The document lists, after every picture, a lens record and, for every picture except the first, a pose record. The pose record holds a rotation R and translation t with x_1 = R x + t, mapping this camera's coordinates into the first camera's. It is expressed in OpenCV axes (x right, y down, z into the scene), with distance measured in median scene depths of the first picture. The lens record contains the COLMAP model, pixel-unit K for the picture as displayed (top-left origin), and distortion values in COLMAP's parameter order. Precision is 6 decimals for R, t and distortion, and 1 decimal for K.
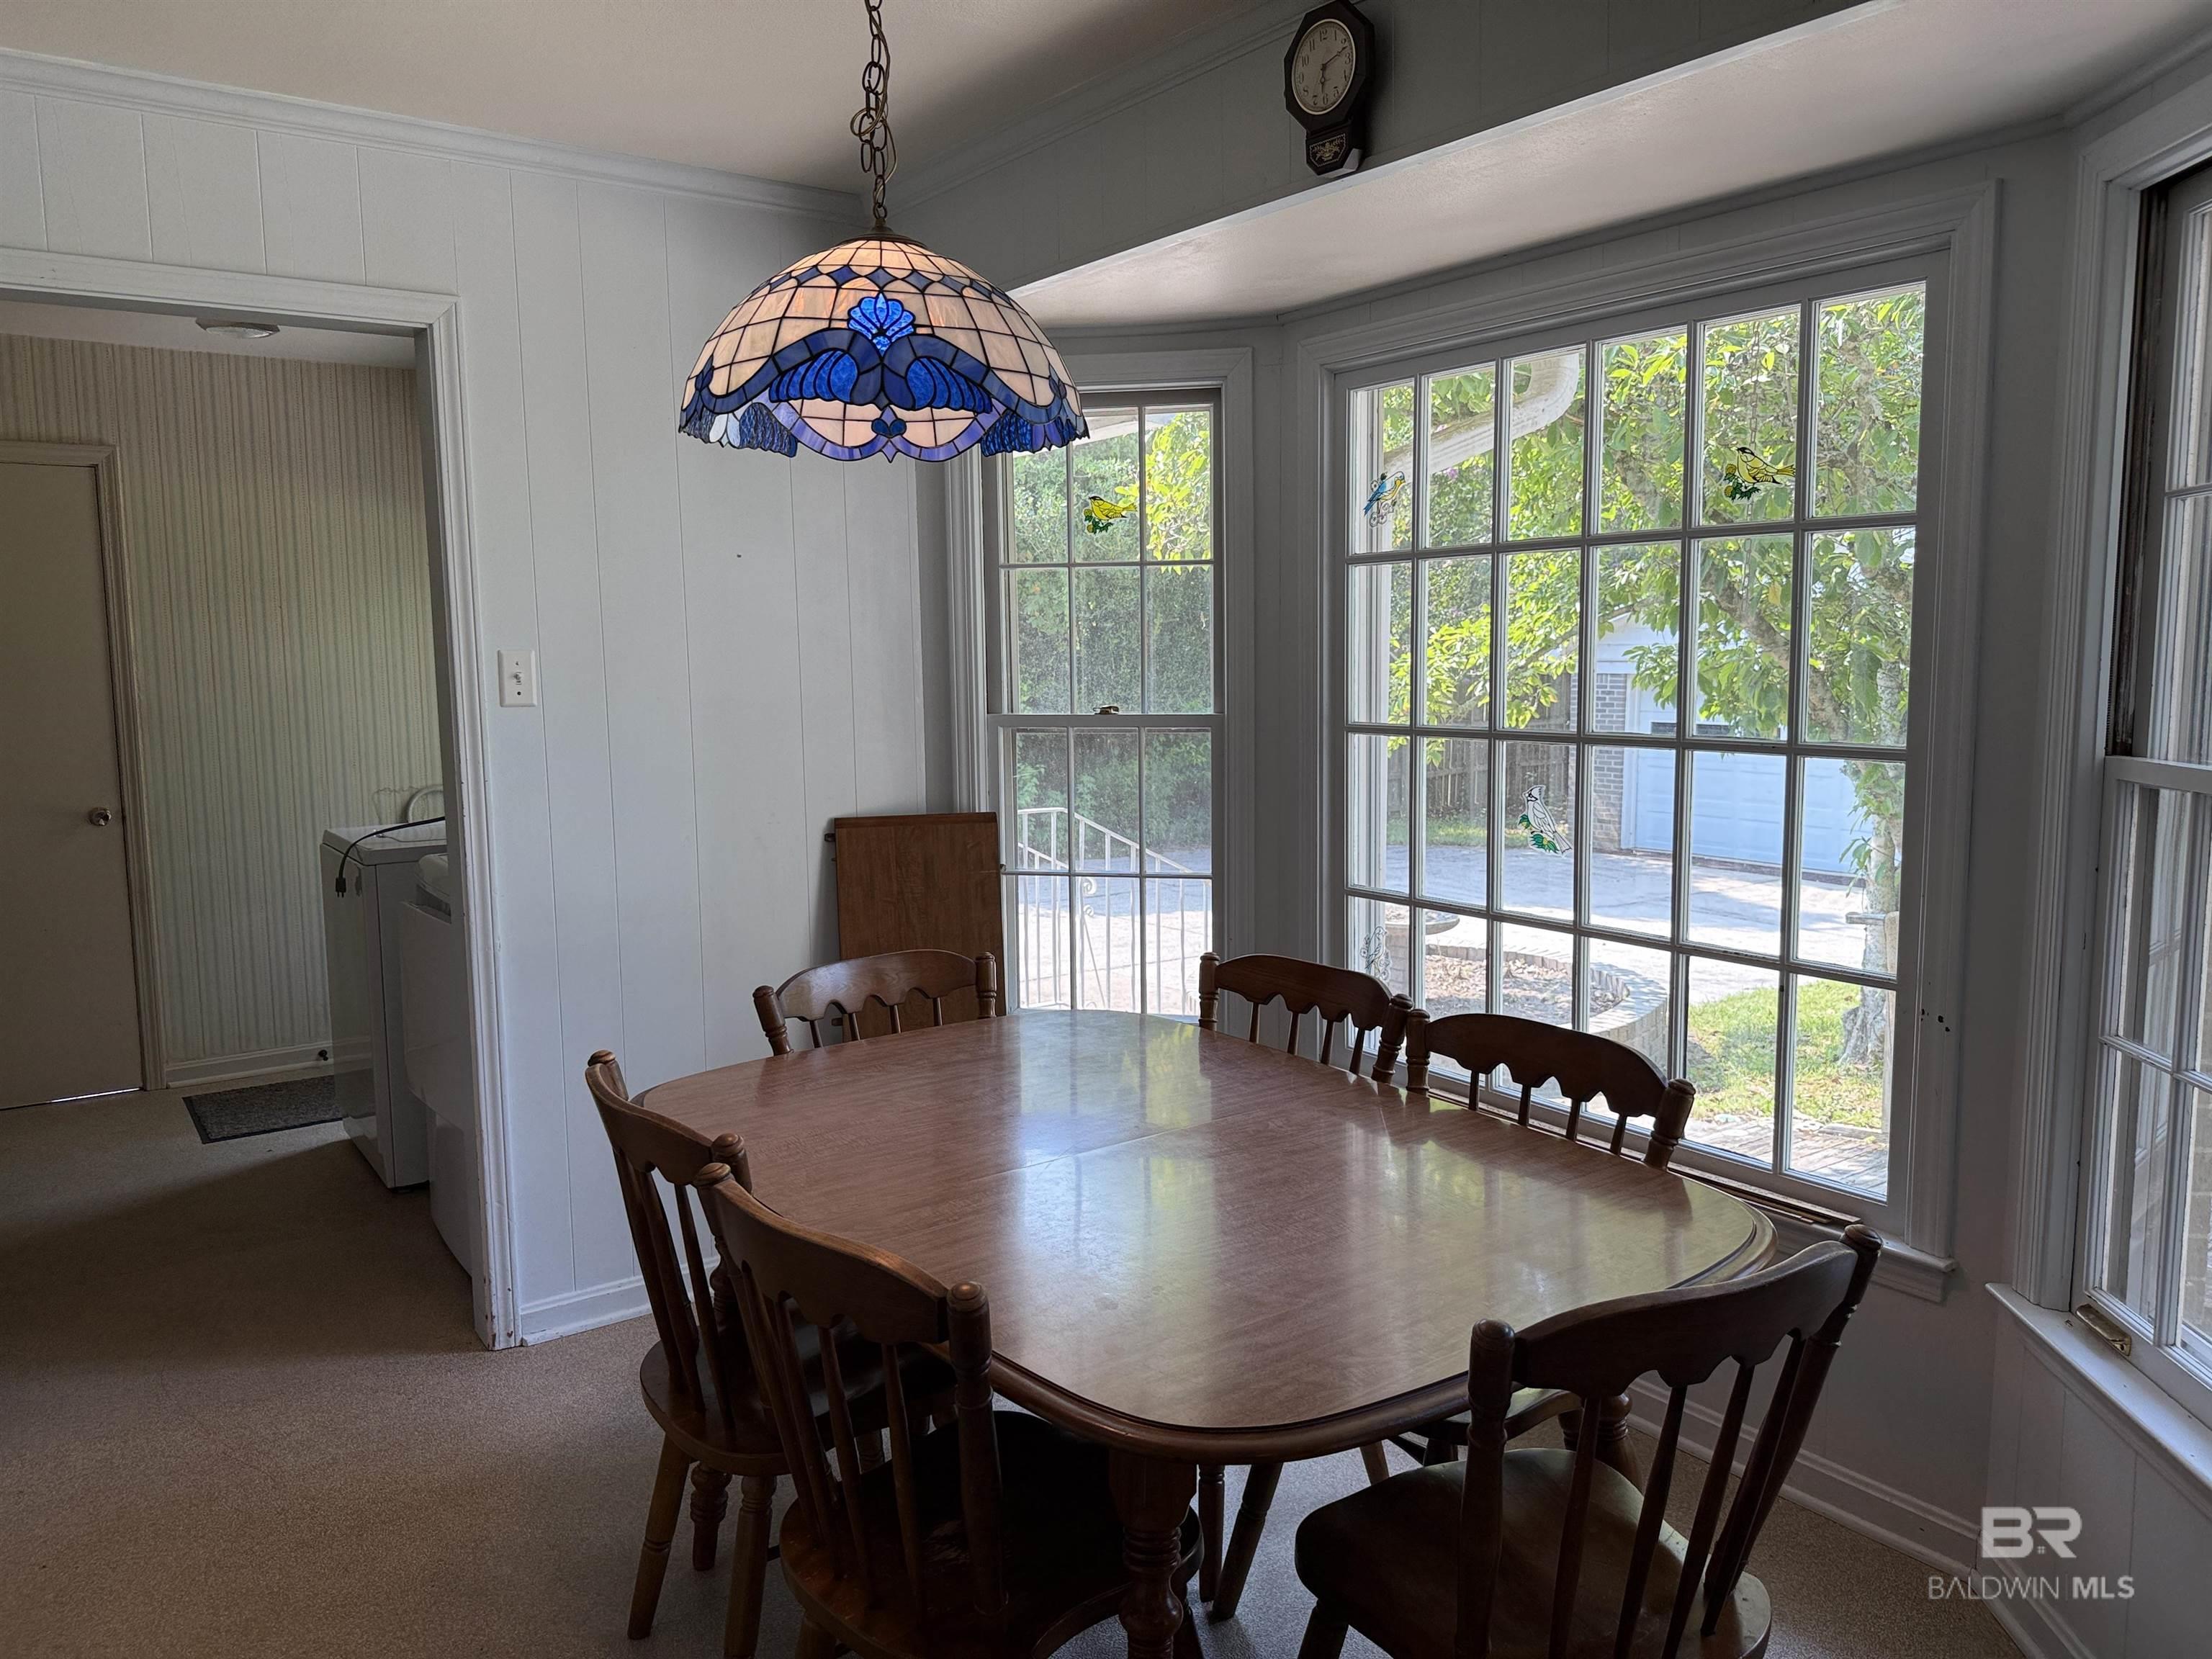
lens RADIAL K [[1521.9, 0, 1106.0], [0, 1521.9, 829.5], [0, 0, 1]] dist [0.062753, -0.109323]
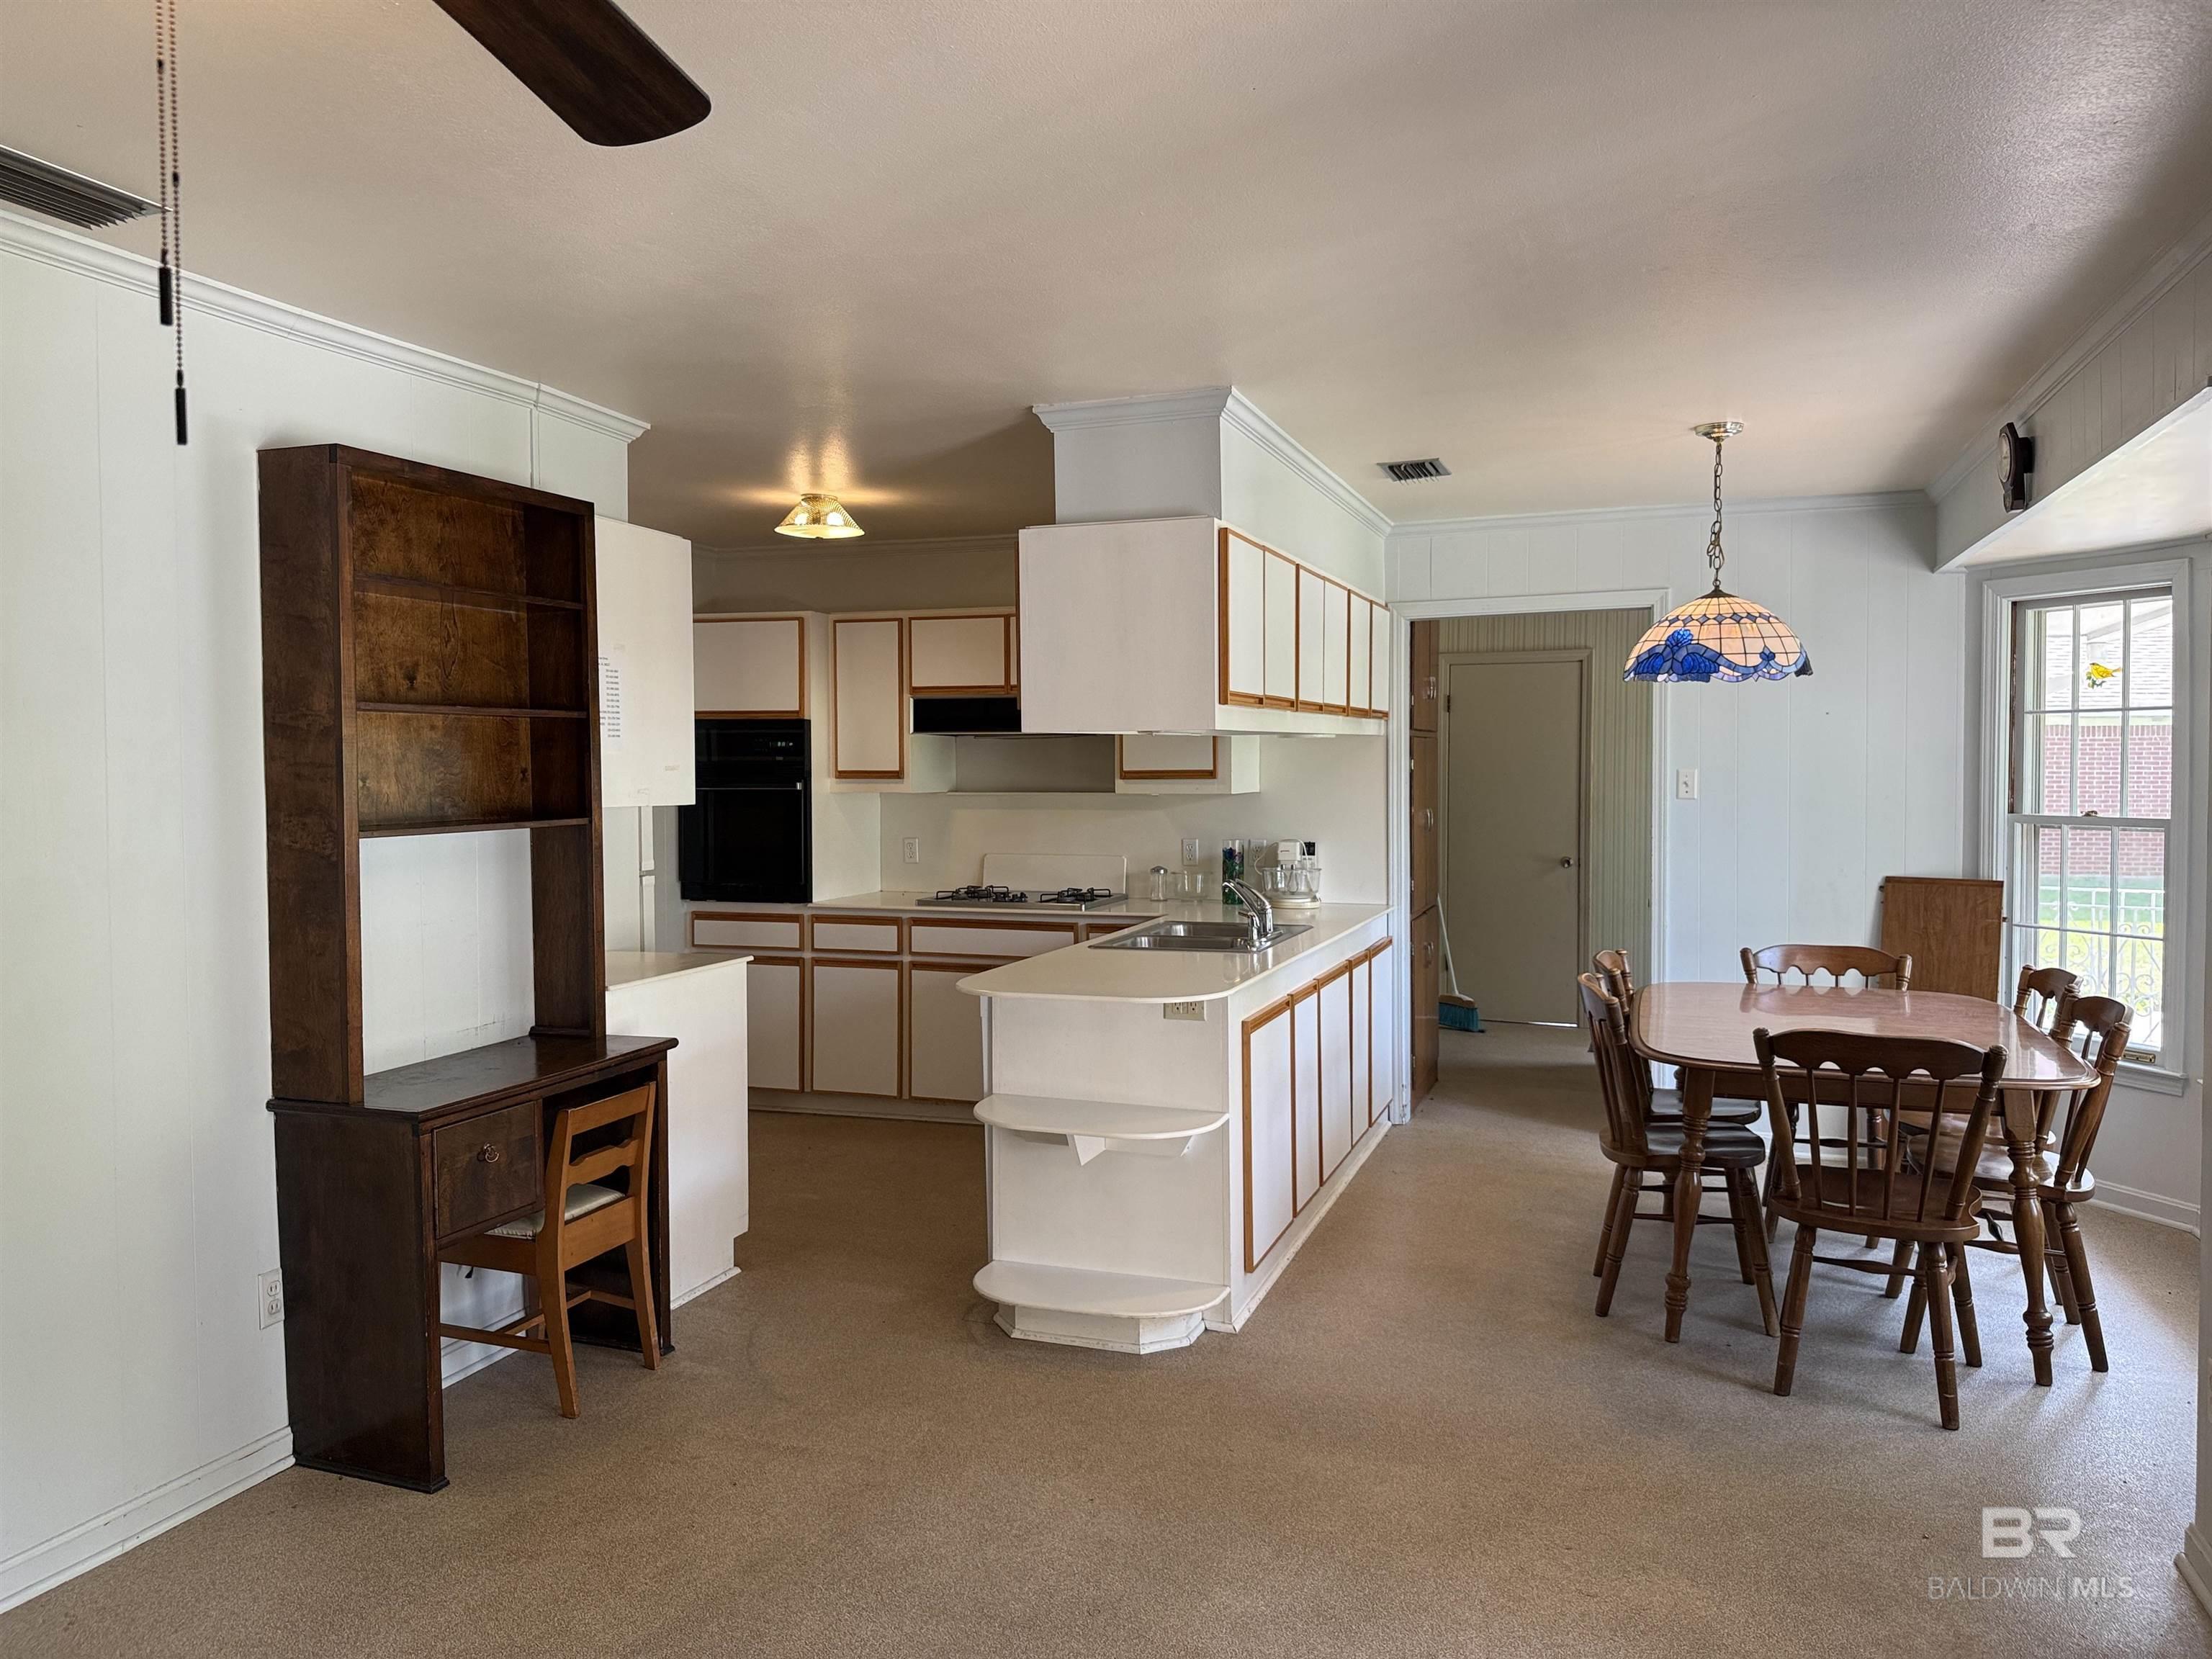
lens RADIAL K [[1521.9, 0, 1106.0], [0, 1521.9, 829.5], [0, 0, 1]] dist [0.062753, -0.109323]
pose [[0.547077, 0.040900, -0.836082, 0.697543], [-0.102410, 0.994573, -0.018357, 0.055959], [0.830794, 0.095665, 0.548297, -0.535584]]
